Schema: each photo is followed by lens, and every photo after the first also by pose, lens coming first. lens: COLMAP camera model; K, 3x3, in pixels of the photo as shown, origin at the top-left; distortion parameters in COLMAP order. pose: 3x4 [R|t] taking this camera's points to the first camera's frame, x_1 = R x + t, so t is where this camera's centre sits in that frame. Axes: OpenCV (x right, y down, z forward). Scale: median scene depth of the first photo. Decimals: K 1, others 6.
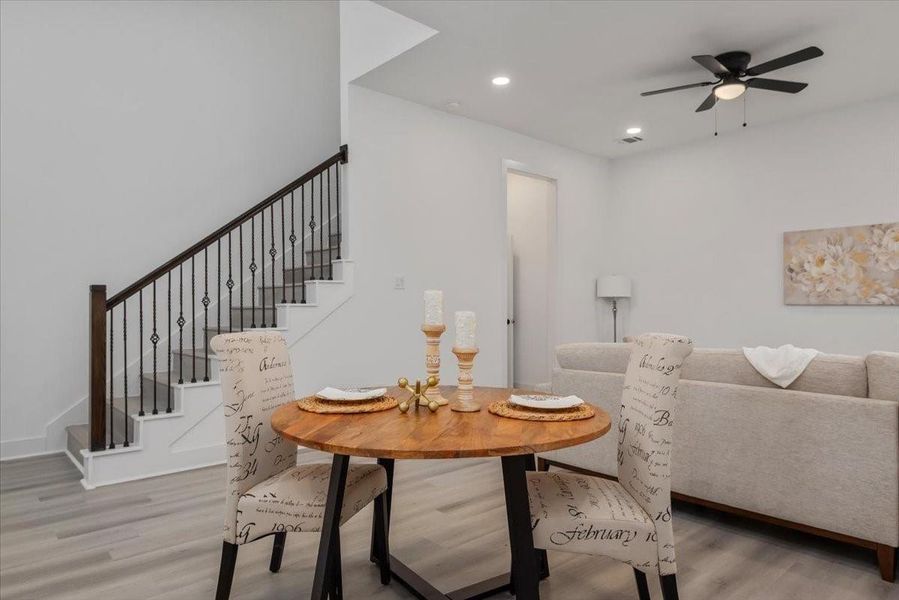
lens RADIAL K [[560.2, 0, 451.6], [0, 560.2, 303.1], [0, 0, 1]] dist [0.032799, -0.023273]
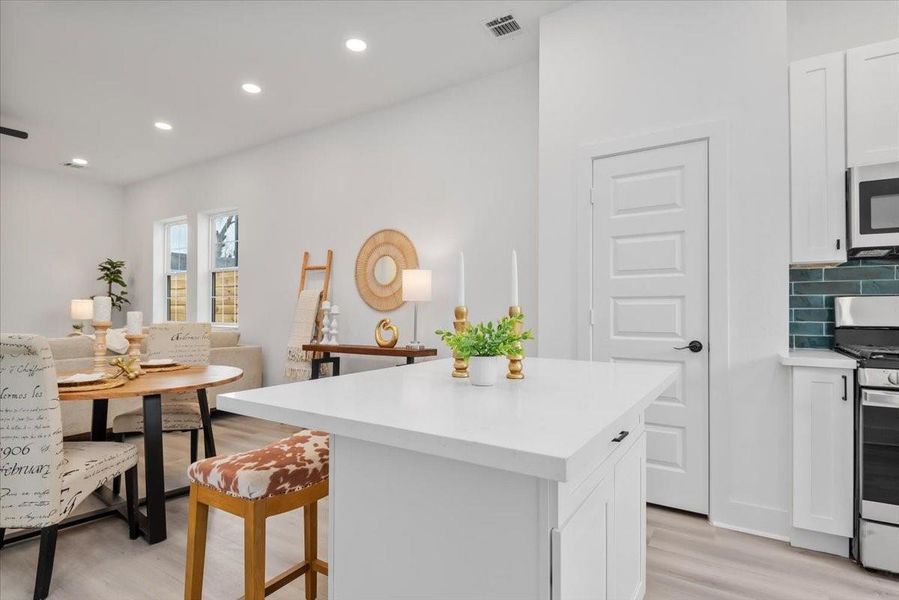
lens RADIAL K [[455.6, 0, 452.2], [0, 455.6, 305.4], [0, 0, 1]] dist [0.011951, -0.010514]
pose [[-0.289513, 0.014666, 0.957062, -0.625785], [-0.005551, 0.999840, -0.017000, 0.005769], [-0.957158, -0.010235, -0.289385, 0.223586]]
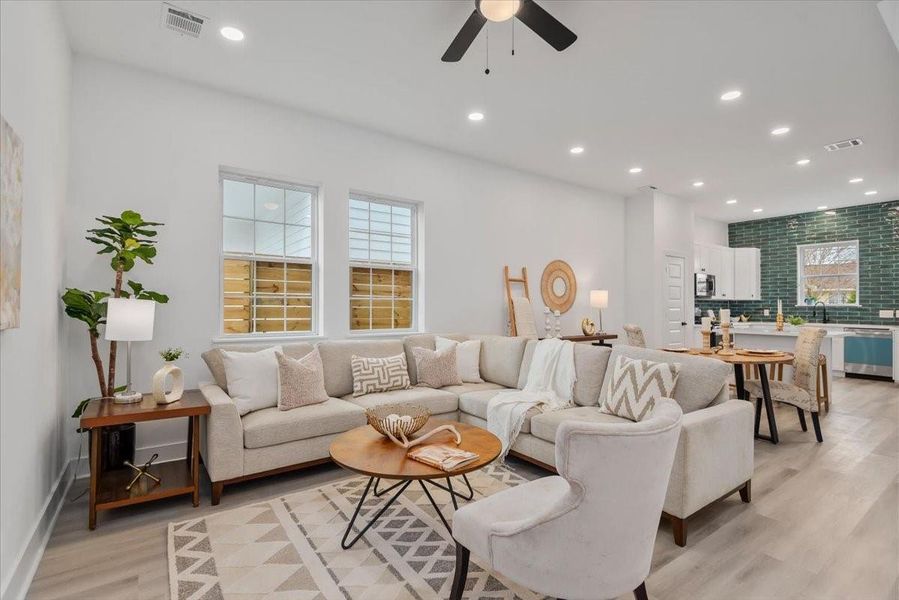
lens RADIAL K [[421.0, 0, 449.8], [0, 421.0, 301.4], [0, 0, 1]] dist [0.014564, -0.012795]
pose [[-0.995243, 0.001261, 0.097418, 0.456950], [-0.000277, 0.999876, -0.015774, -0.013550], [-0.097426, -0.015726, -0.995119, 1.369244]]
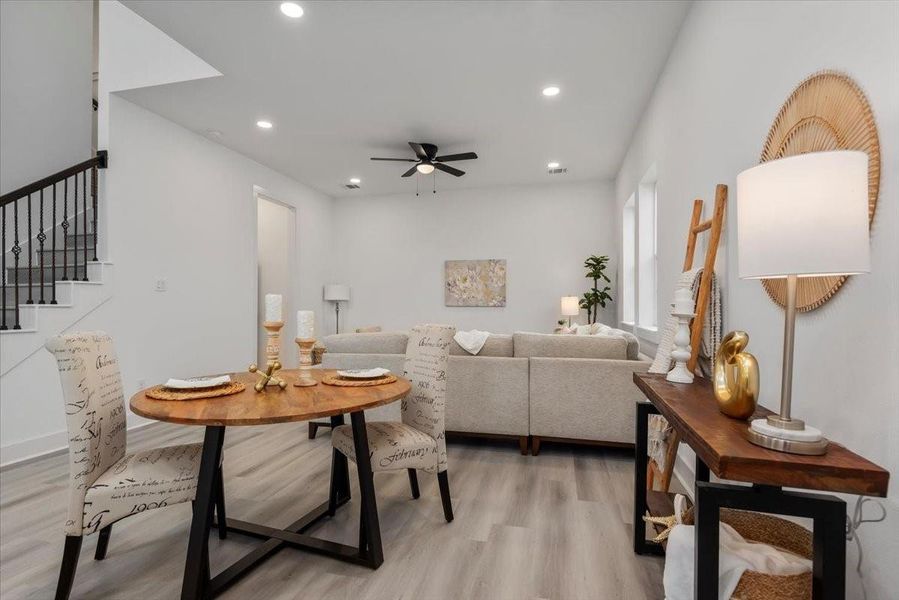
lens RADIAL K [[435.9, 0, 449.0], [0, 435.9, 303.2], [0, 0, 1]] dist [0.008777, -0.012321]
pose [[0.822172, 0.005394, 0.569214, -0.122421], [-0.003424, 0.999984, -0.004531, 0.000150], [-0.569229, 0.001776, 0.822177, -0.018170]]
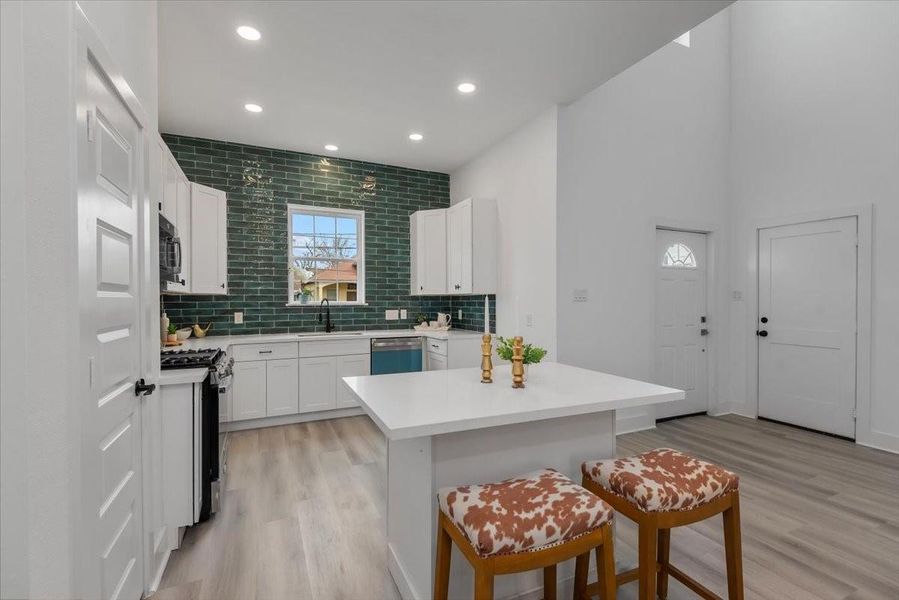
lens RADIAL K [[407.3, 0, 449.2], [0, 407.3, 304.5], [0, 0, 1]] dist [0.023188, -0.013088]
pose [[-0.291804, 0.014146, -0.956373, 0.050215], [0.006966, 0.999896, 0.012665, -0.034512], [0.956453, -0.002967, -0.291872, 0.177978]]
